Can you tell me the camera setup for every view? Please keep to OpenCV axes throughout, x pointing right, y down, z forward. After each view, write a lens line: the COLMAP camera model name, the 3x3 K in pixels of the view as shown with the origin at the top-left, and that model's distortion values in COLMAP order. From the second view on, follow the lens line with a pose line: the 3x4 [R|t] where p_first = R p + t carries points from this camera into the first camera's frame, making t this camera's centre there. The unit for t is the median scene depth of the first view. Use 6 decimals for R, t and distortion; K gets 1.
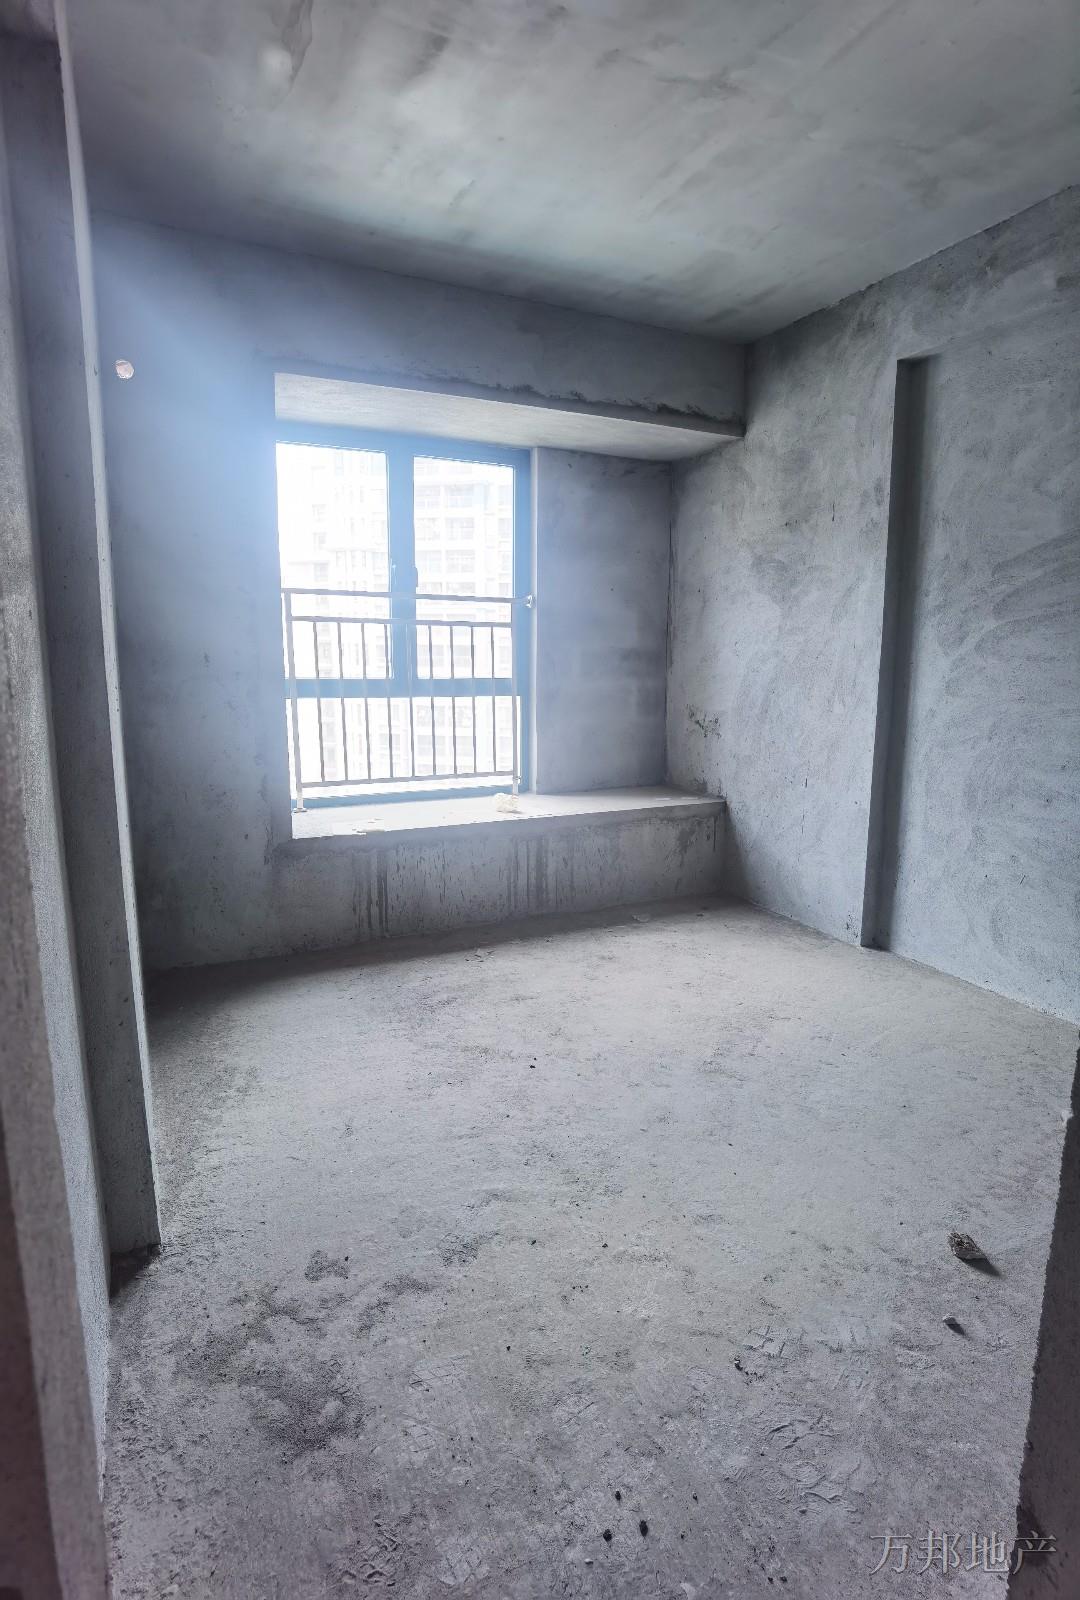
lens RADIAL K [[839.3, 0, 537.1], [0, 839.3, 804.0], [0, 0, 1]] dist [-0.032402, 0.002534]
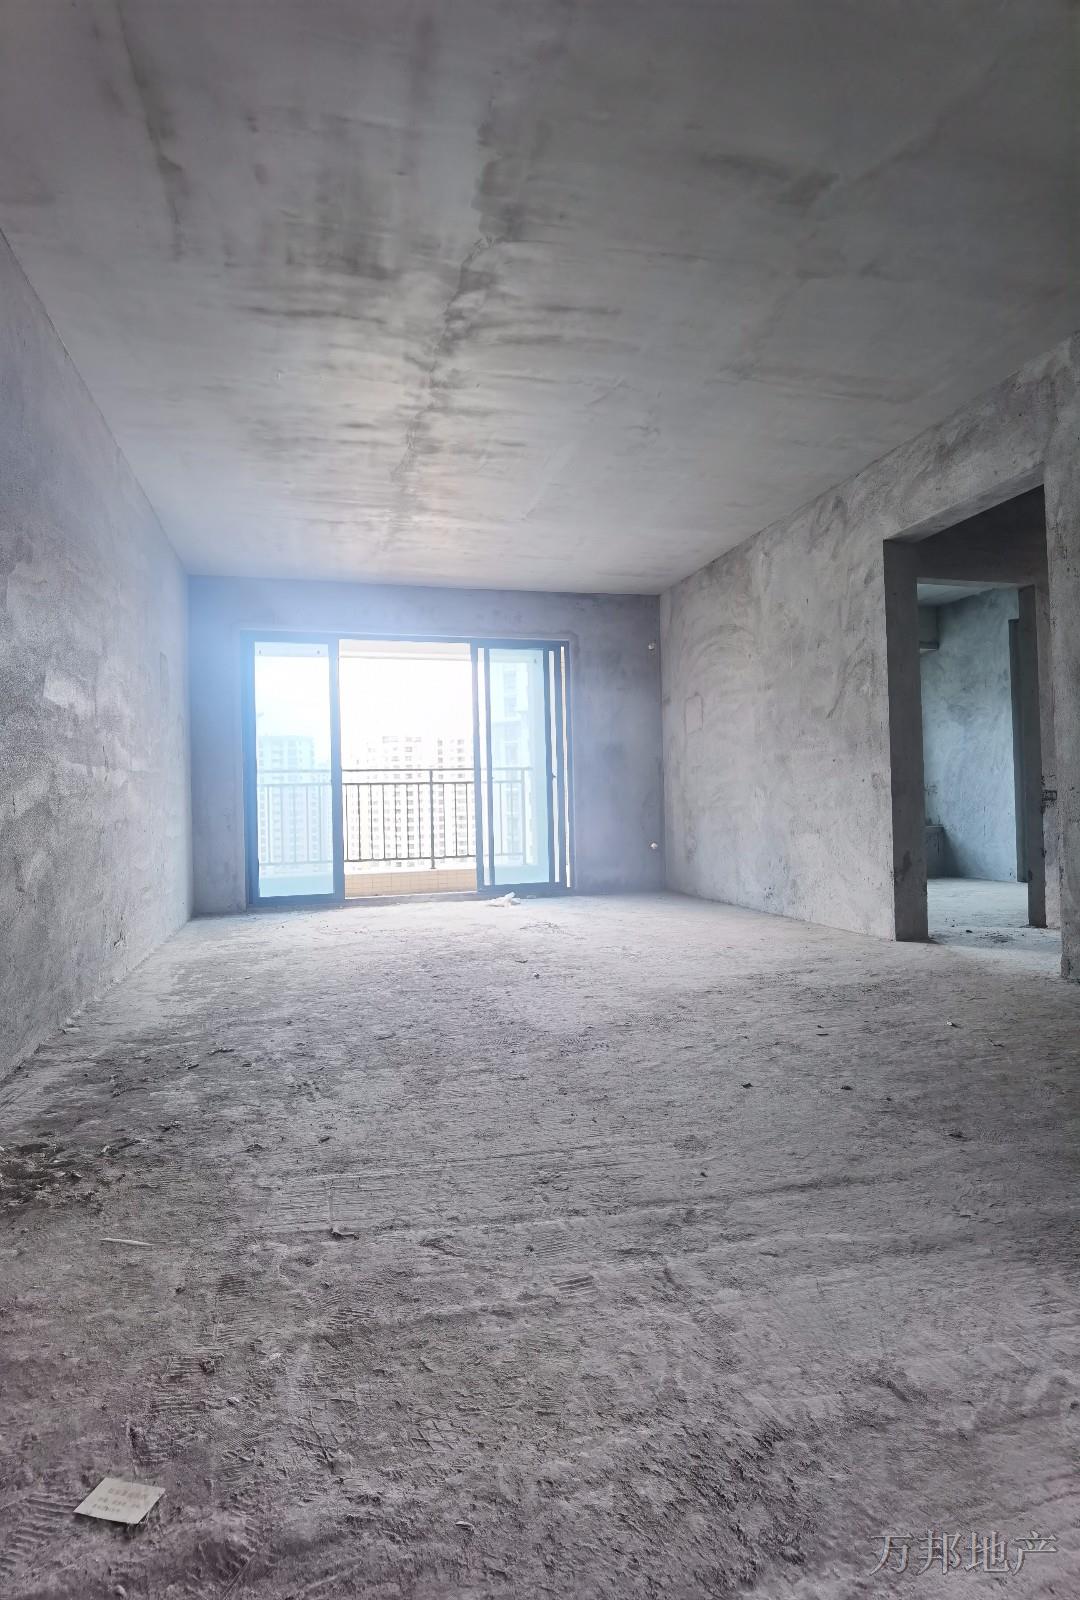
lens RADIAL K [[839.3, 0, 538.6], [0, 839.3, 790.5], [0, 0, 1]] dist [-0.032402, 0.002534]
pose [[0.979056, -0.029558, -0.201436, -0.344970], [-0.009476, 0.981717, -0.190112, 0.334231], [0.203372, 0.188039, 0.960875, -1.219476]]
